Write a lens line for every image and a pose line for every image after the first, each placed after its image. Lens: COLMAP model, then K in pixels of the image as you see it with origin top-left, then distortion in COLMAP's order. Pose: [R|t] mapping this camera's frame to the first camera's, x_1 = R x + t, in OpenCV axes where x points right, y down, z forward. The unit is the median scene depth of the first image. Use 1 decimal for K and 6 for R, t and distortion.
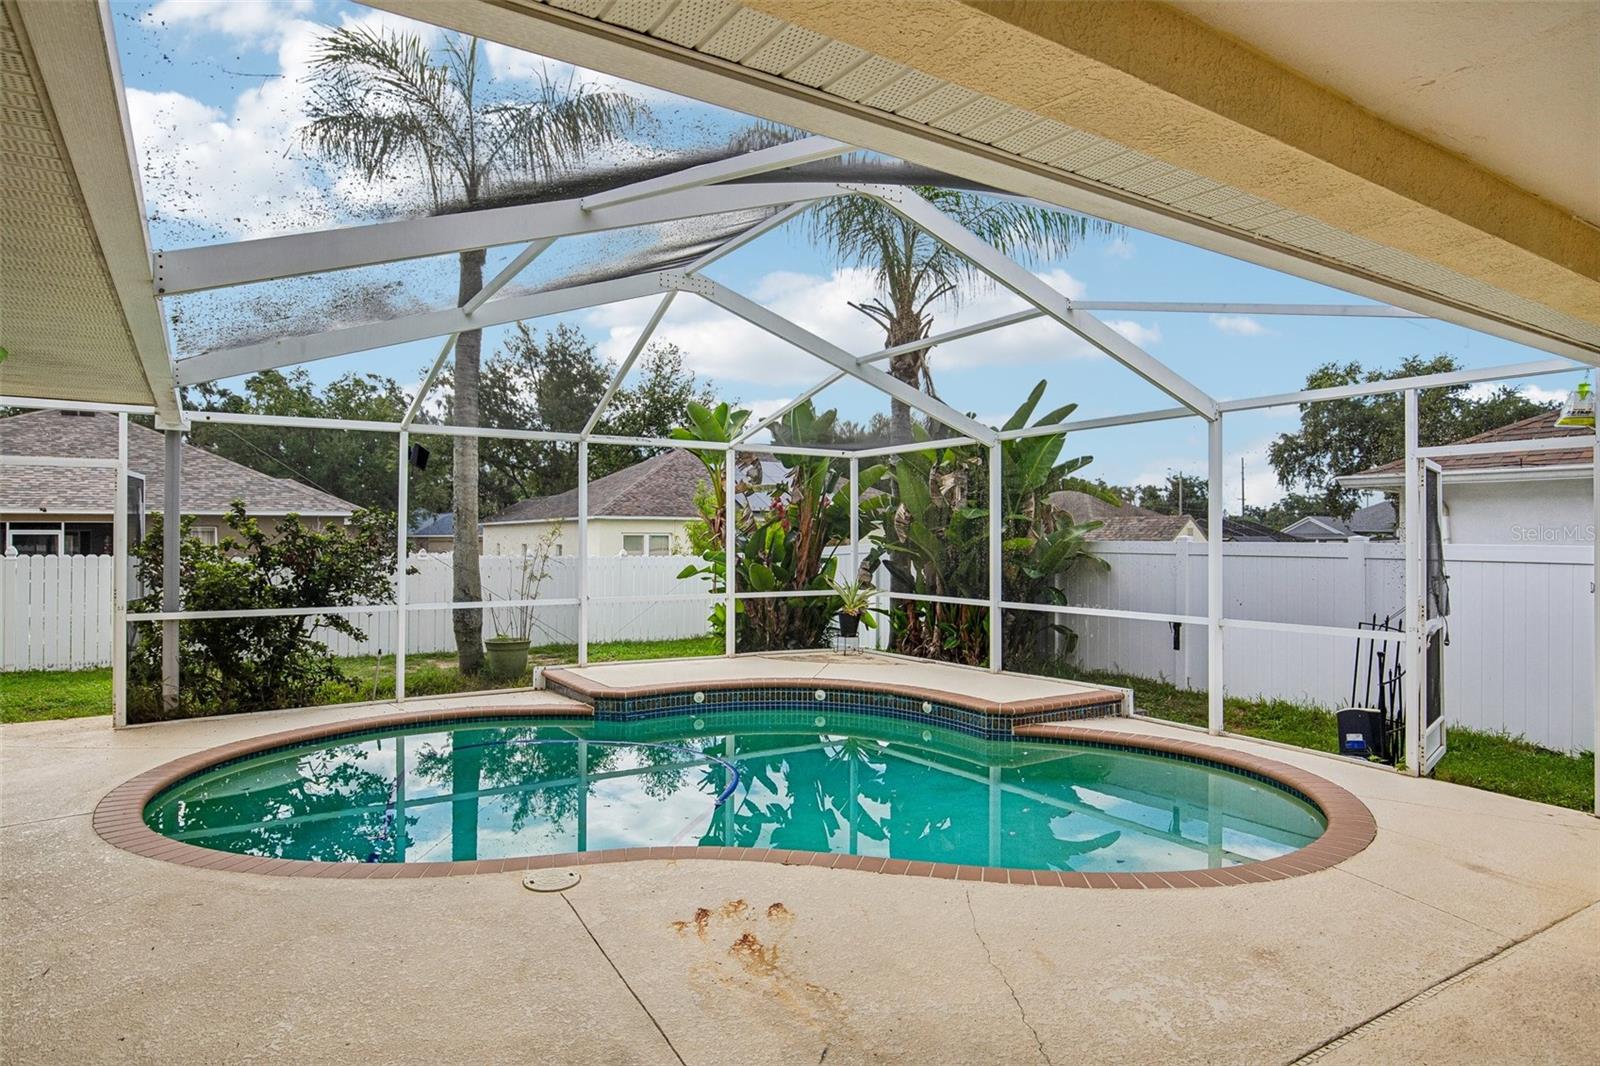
lens RADIAL K [[912.7, 0, 798.2], [0, 912.7, 527.5], [0, 0, 1]] dist [-0.004370, -0.000048]
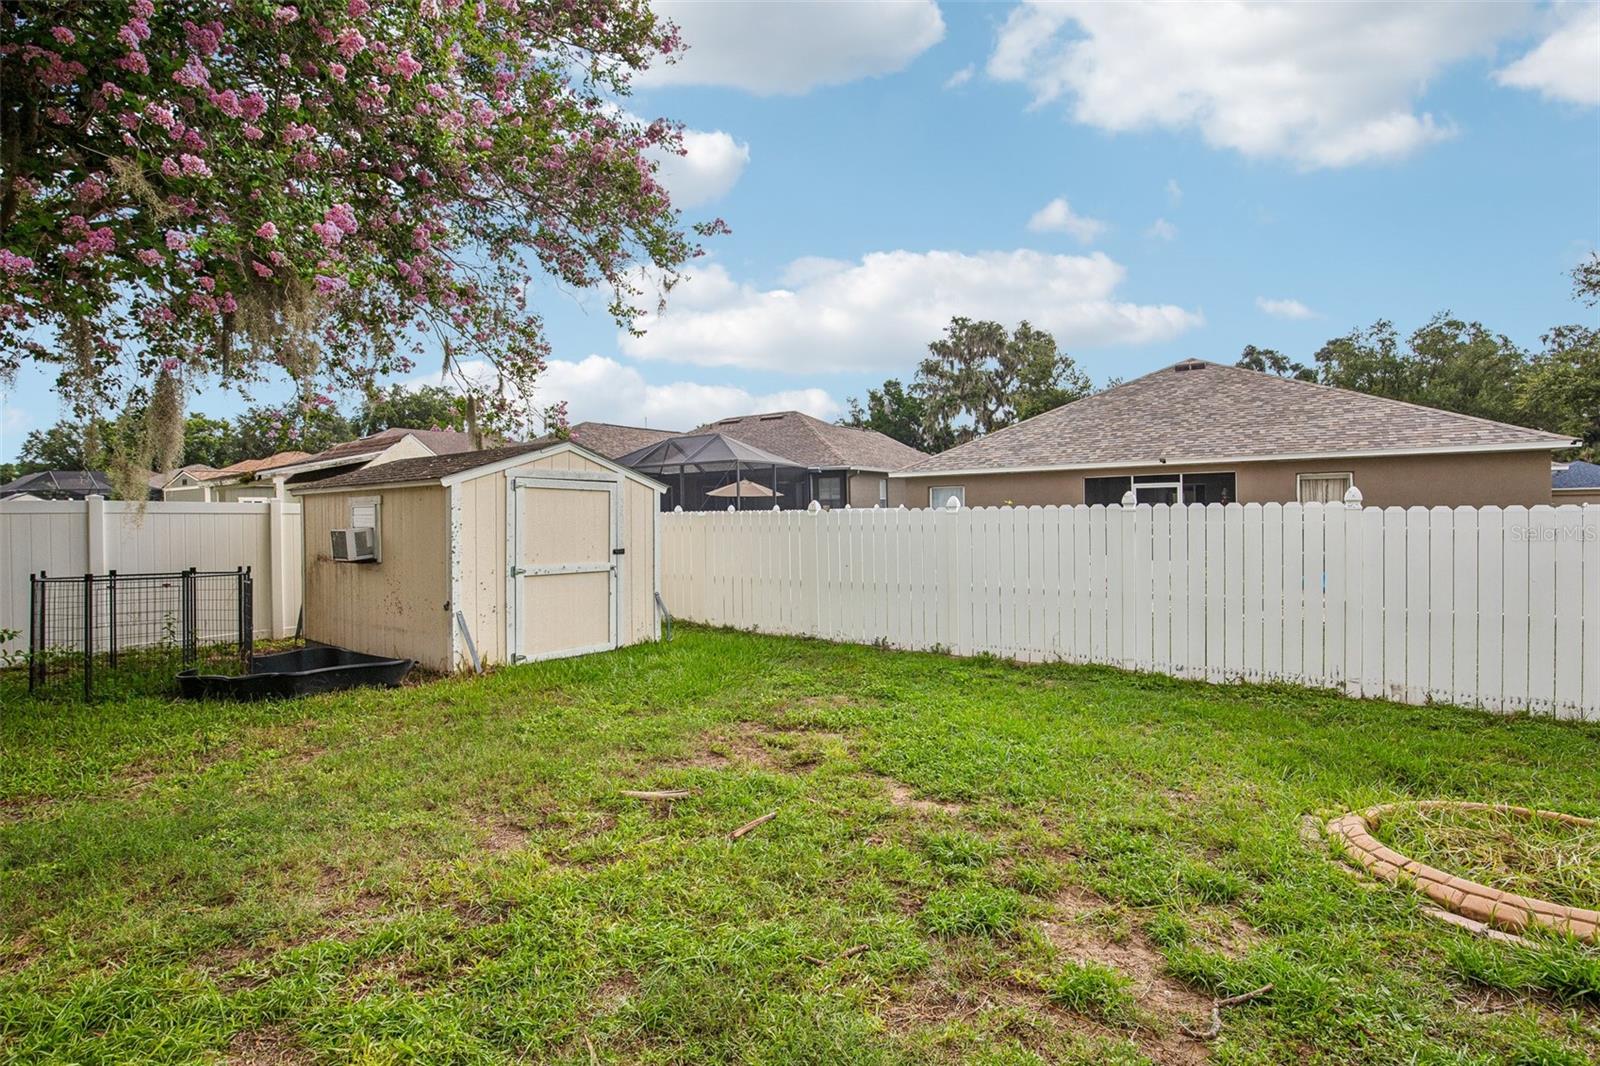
lens RADIAL K [[743.1, 0, 799.5], [0, 743.1, 528.0], [0, 0, 1]] dist [-0.016310, 0.000835]
pose [[0.413564, 0.015368, -0.910346, -0.246302], [0.029401, 0.999111, 0.030223, 0.013089], [0.910000, -0.039264, 0.412744, 0.290990]]
